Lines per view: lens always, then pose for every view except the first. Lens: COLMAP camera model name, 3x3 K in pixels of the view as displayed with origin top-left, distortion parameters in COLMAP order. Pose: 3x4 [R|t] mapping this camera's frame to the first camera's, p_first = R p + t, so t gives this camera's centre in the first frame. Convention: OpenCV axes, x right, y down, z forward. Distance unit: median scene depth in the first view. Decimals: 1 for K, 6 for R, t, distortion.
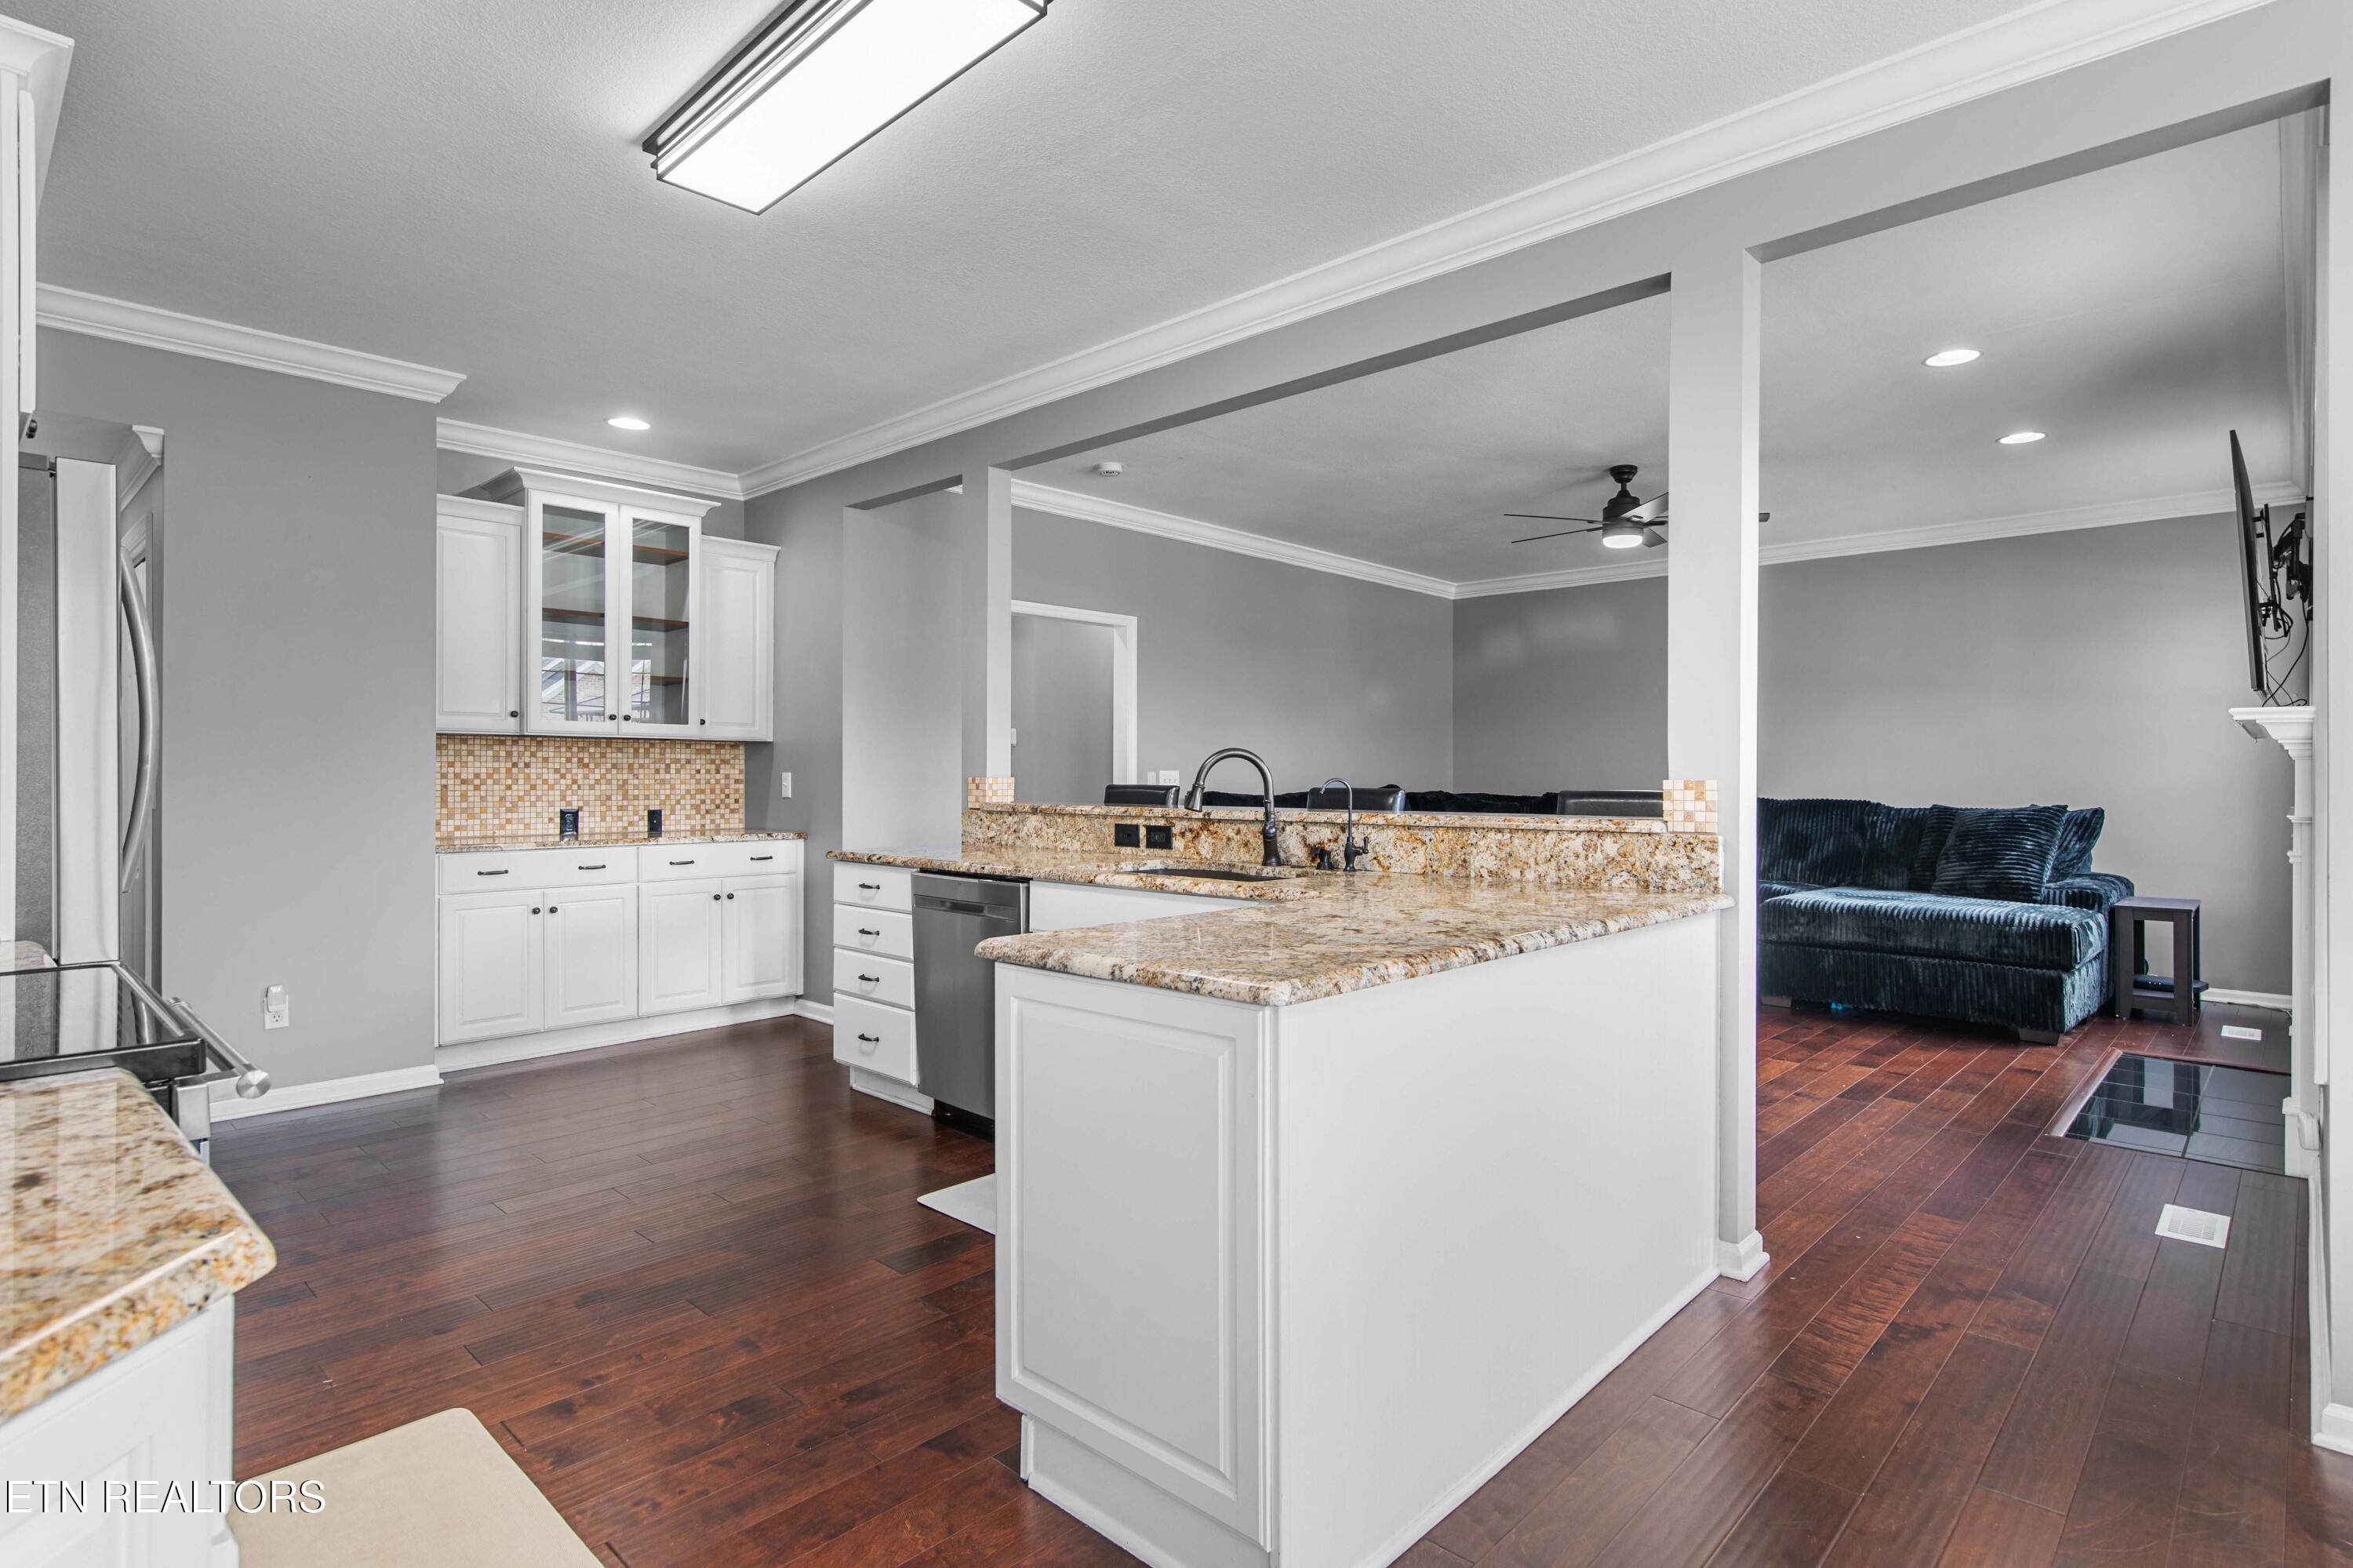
lens RADIAL K [[1197.4, 0, 1204.2], [0, 1197.4, 786.1], [0, 0, 1]] dist [0.002397, -0.000961]
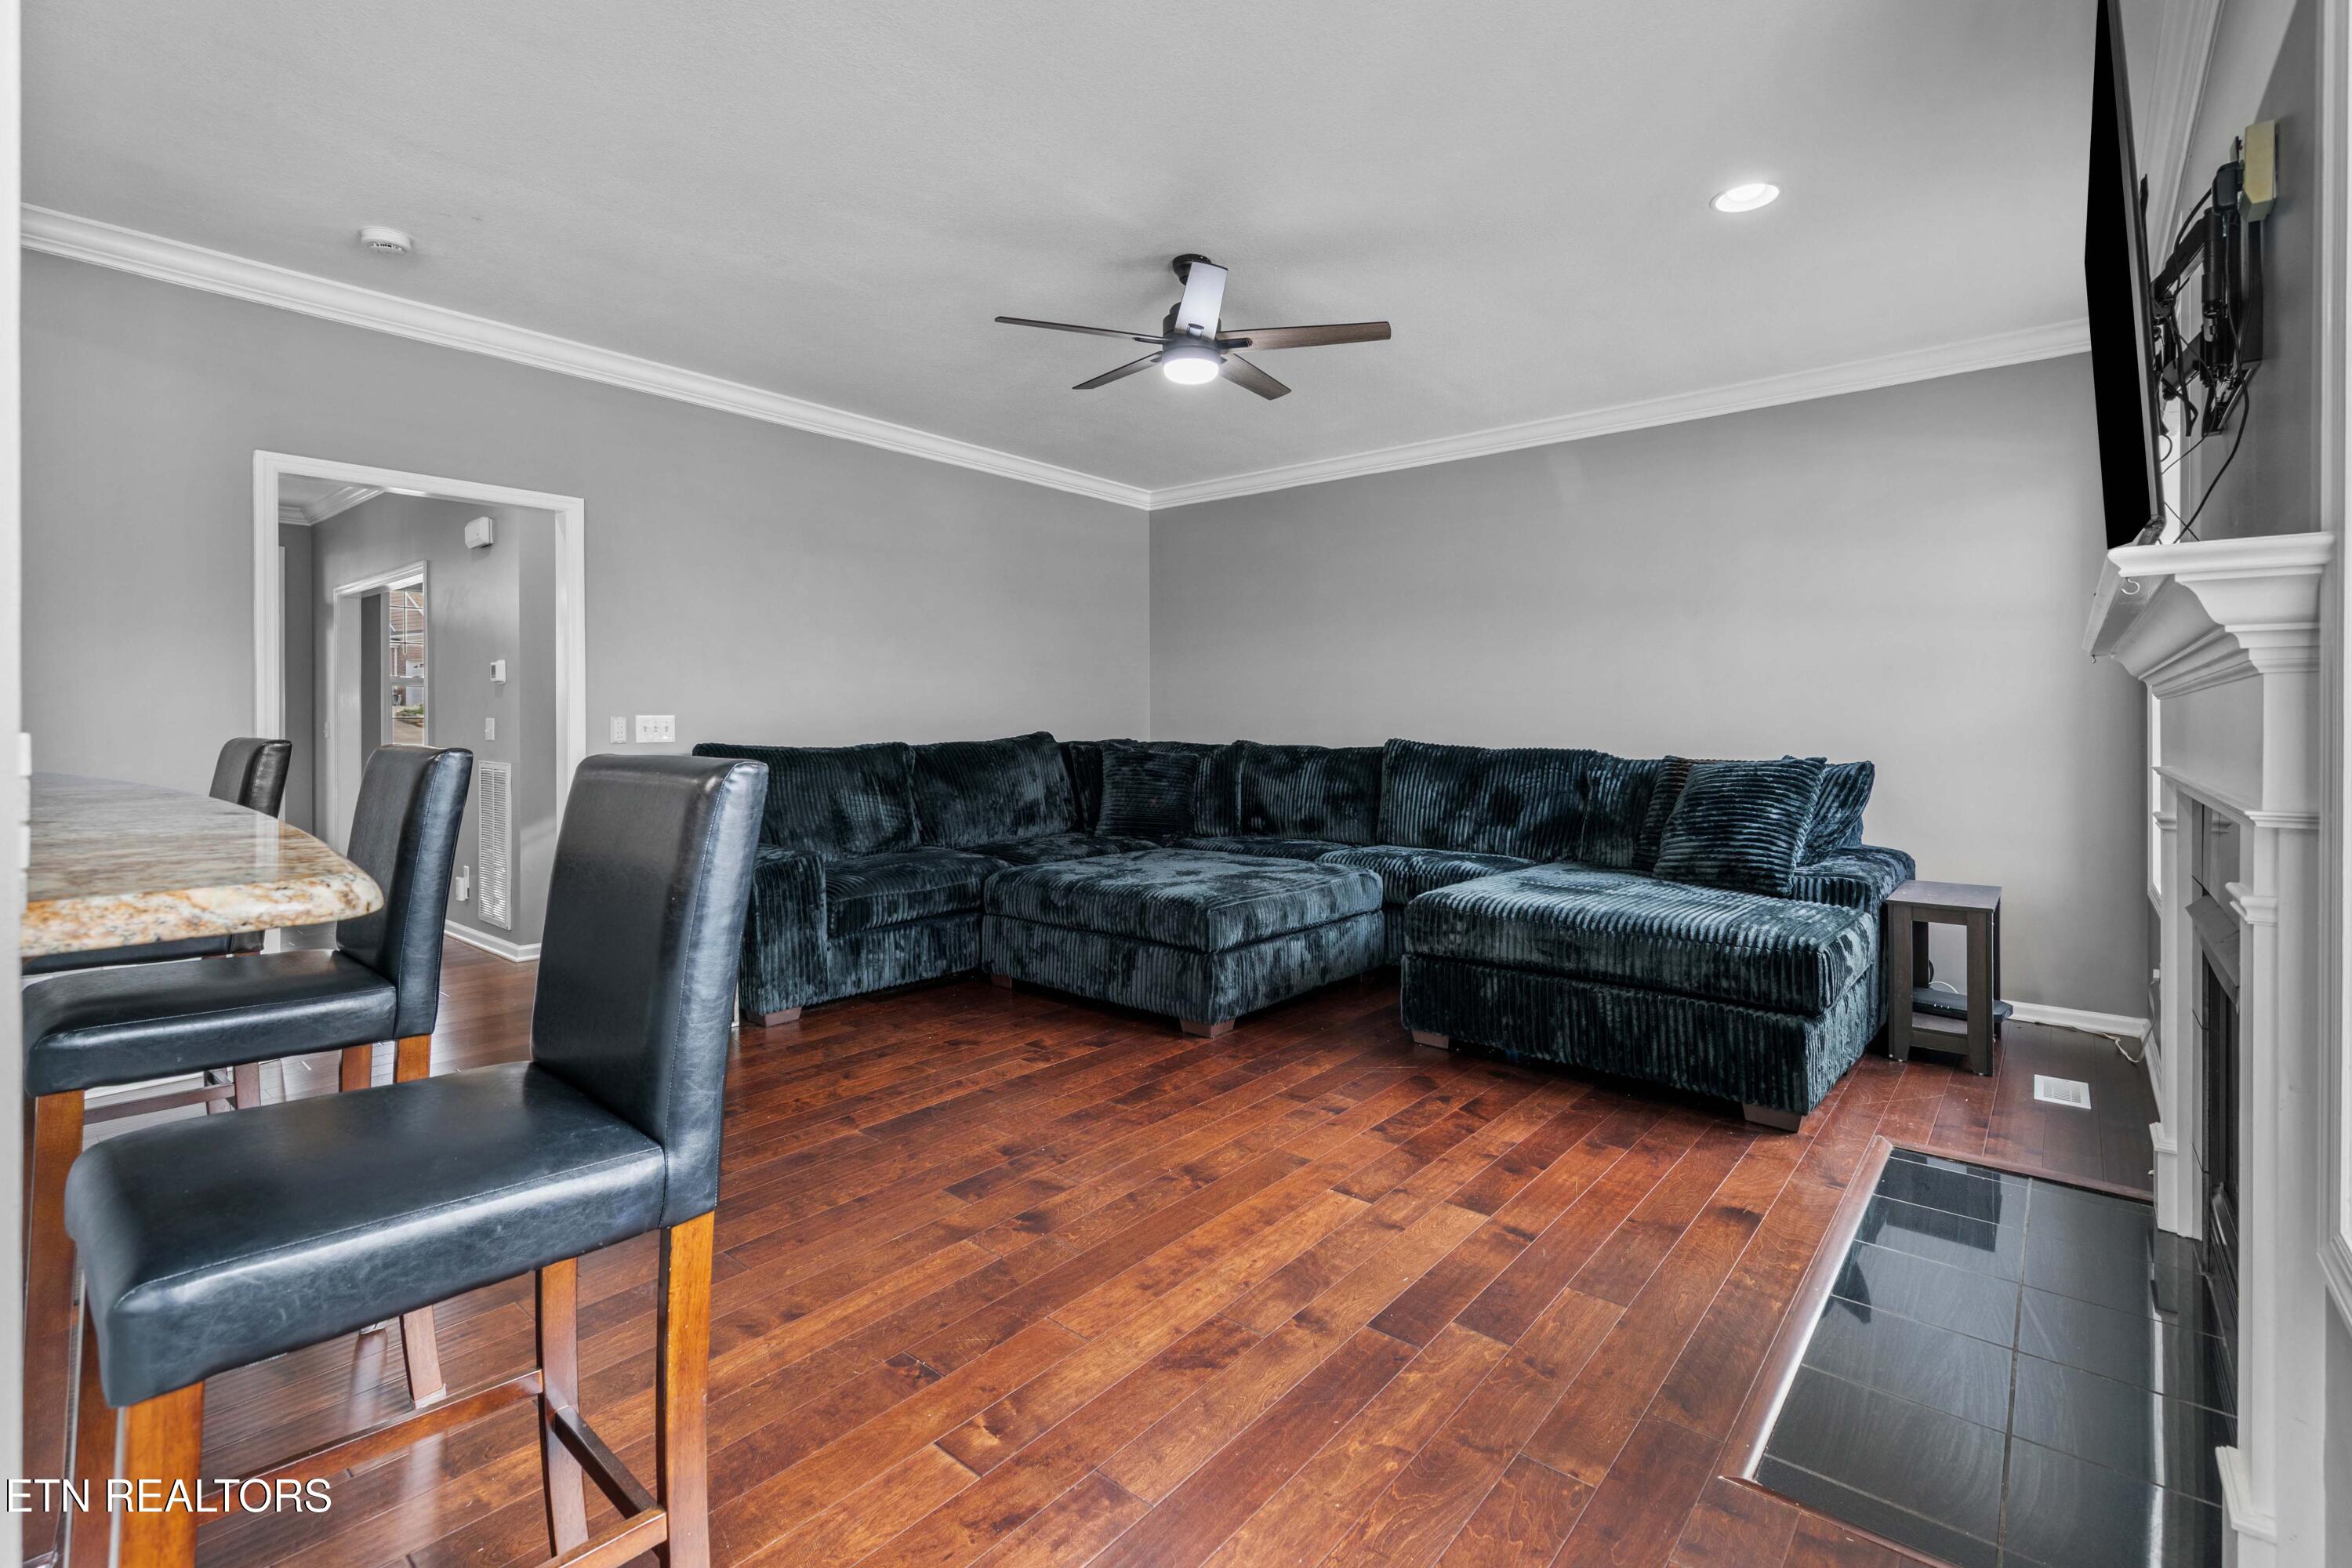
lens RADIAL K [[1068.6, 0, 1209.0], [0, 1068.6, 735.4], [0, 0, 1]] dist [0.000573, 0.000124]
pose [[0.997783, -0.005663, 0.066306, 0.357821], [0.005347, 0.999973, 0.004950, -0.002933], [-0.066333, -0.004584, 0.997787, 0.446406]]
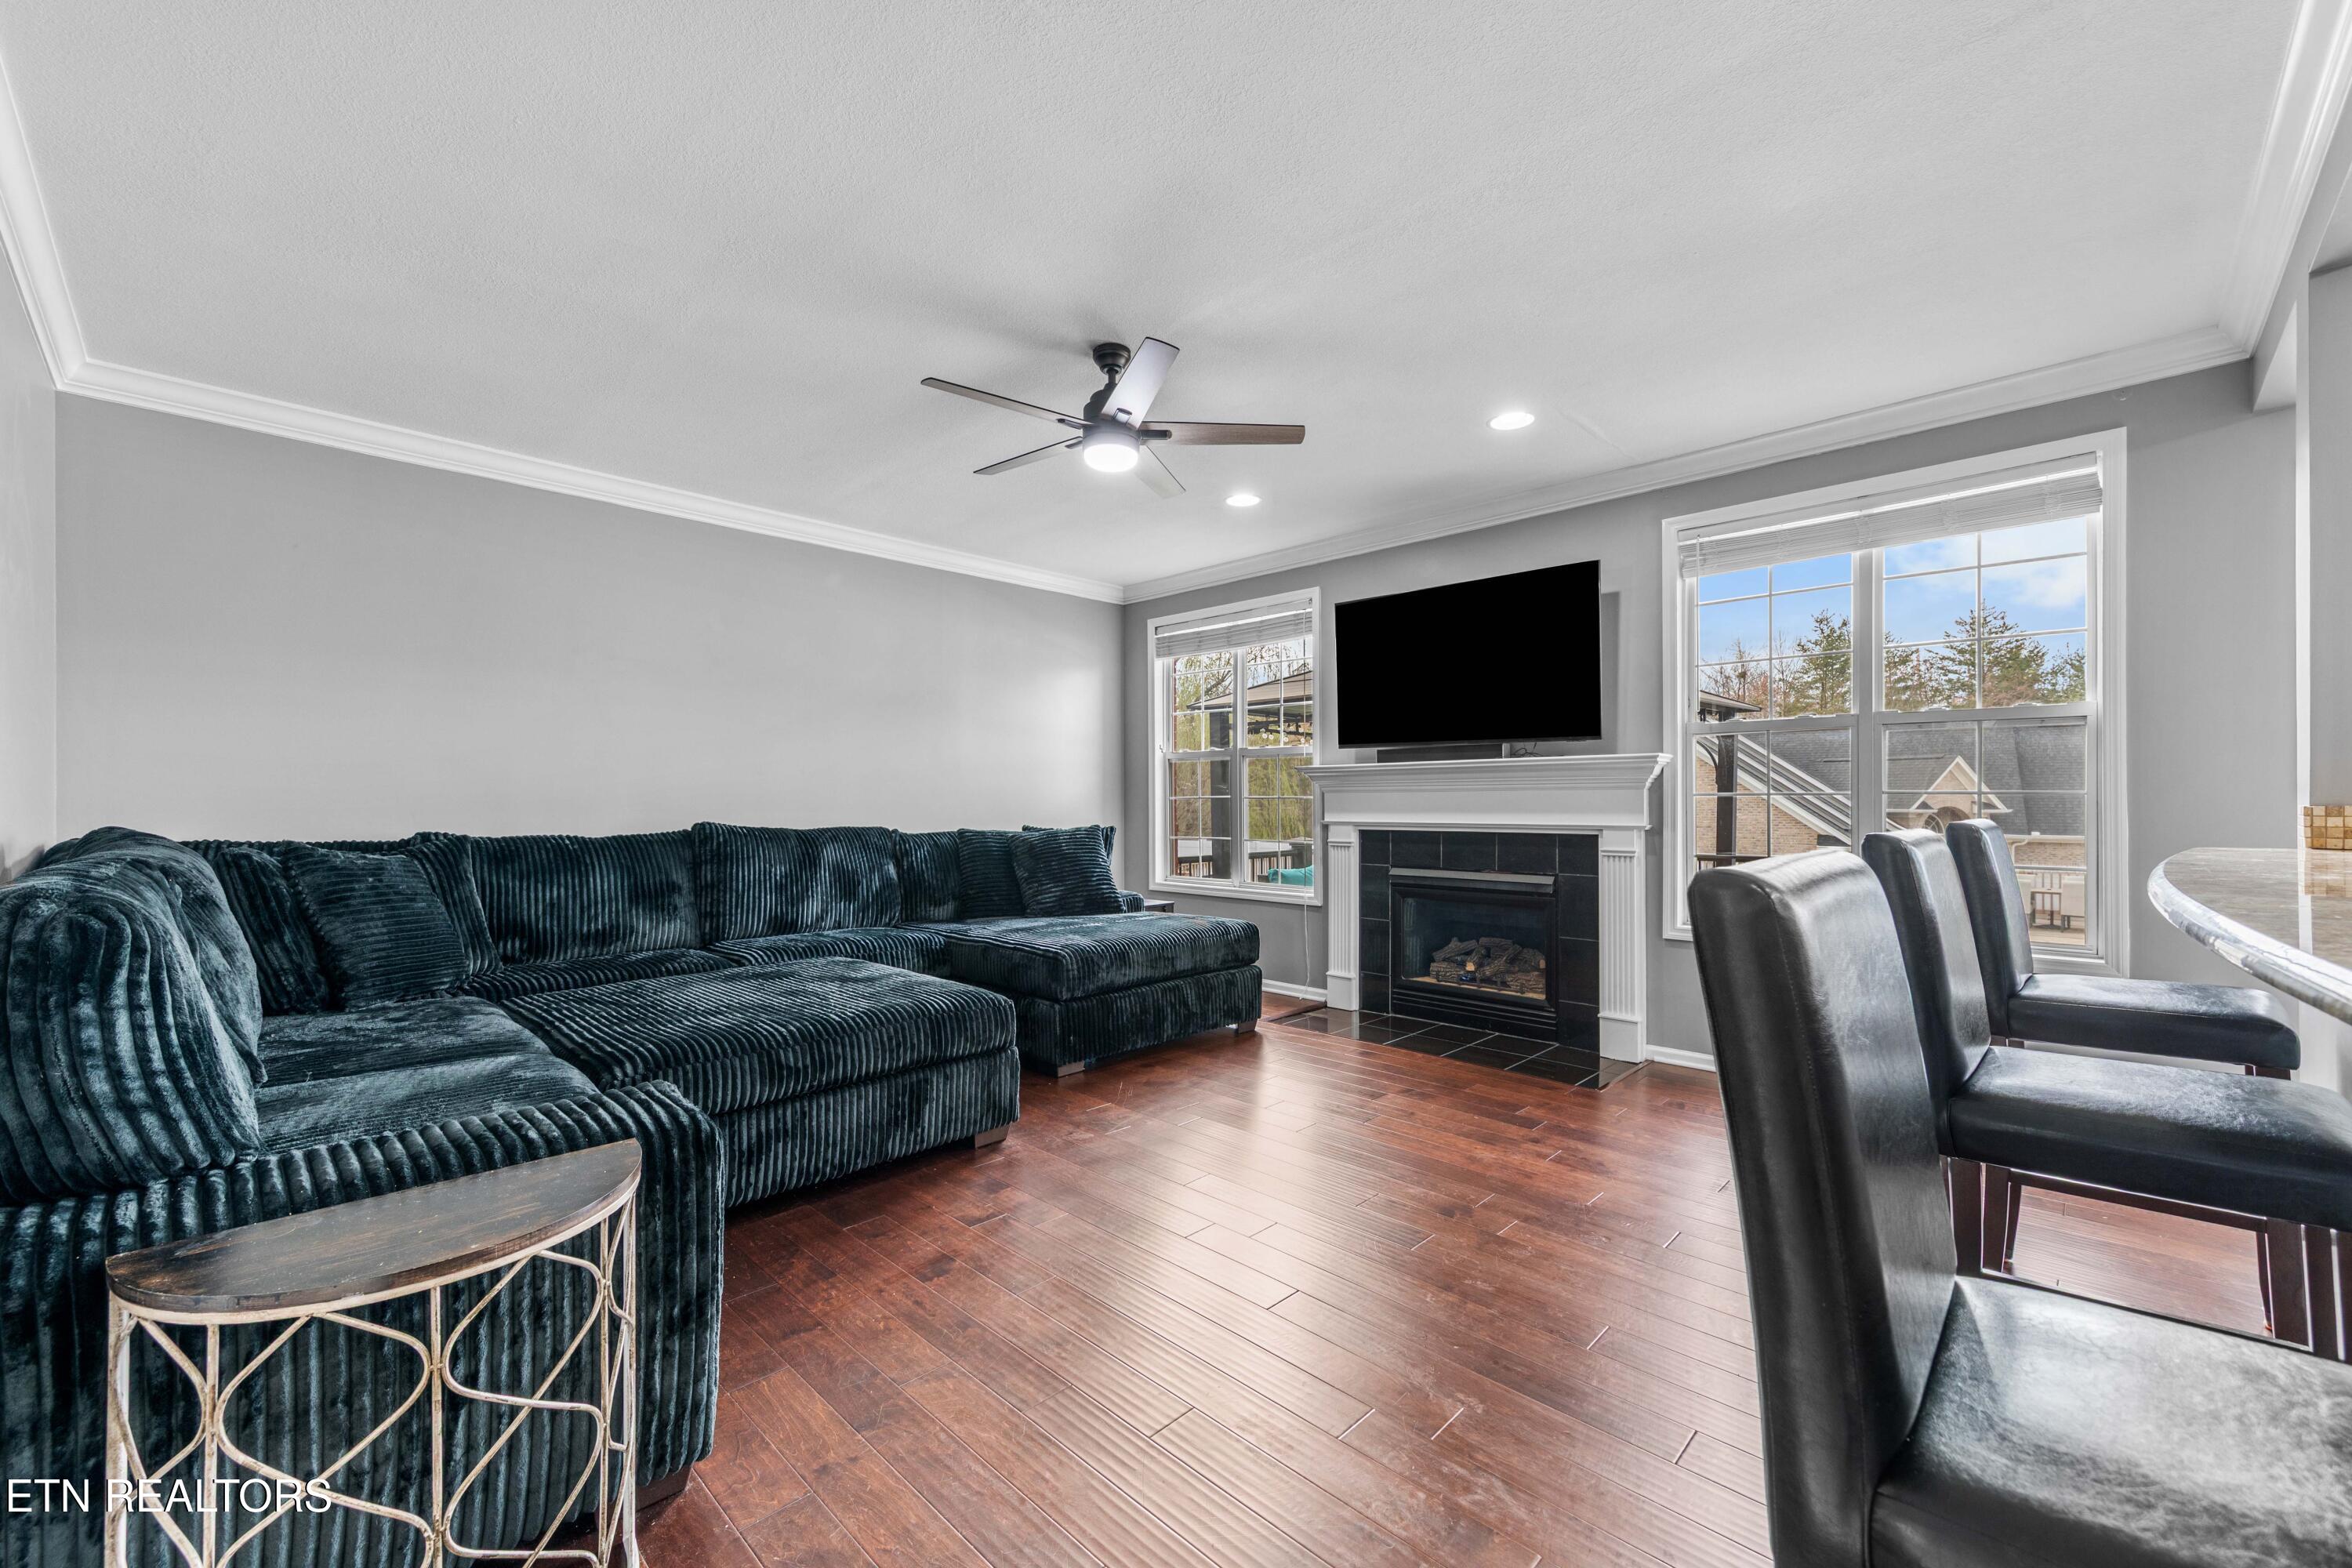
lens RADIAL K [[933.7, 0, 1169.2], [0, 933.7, 795.4], [0, 0, 1]] dist [0.001668, 0.000301]
pose [[0.029183, 0.001440, 0.999573, -0.204724], [0.010252, 0.999946, -0.001740, -0.011318], [-0.999522, 0.010299, 0.029166, 1.064699]]
